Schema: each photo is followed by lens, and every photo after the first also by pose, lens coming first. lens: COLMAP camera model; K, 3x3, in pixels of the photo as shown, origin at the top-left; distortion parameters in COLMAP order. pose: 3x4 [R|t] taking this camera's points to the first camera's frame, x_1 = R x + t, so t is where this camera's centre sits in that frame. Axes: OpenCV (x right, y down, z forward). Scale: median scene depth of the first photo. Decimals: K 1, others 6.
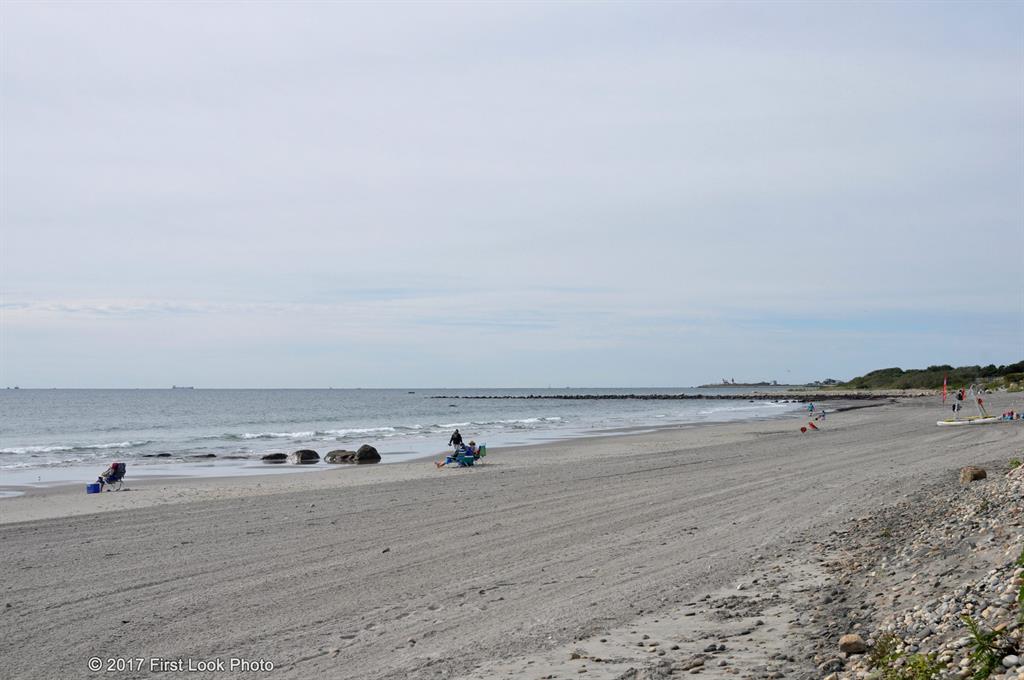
lens RADIAL K [[1249.0, 0, 512.6], [0, 1249.0, 340.2], [0, 0, 1]] dist [0.036910, 0.000000]
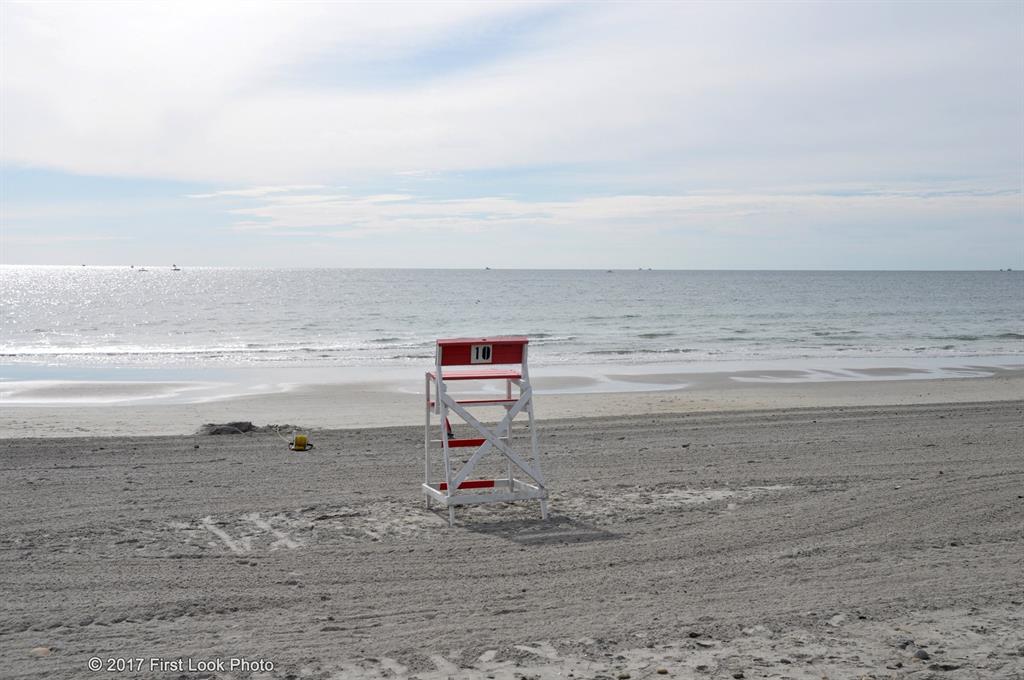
lens RADIAL K [[1249.0, 0, 512.1], [0, 1249.0, 339.3], [0, 0, 1]] dist [0.036910, 0.000000]
pose [[0.714529, 0.033072, -0.698823, 0.113932], [0.041186, 0.995161, 0.089208, -0.035840], [0.698392, -0.092524, 0.709710, -0.125323]]
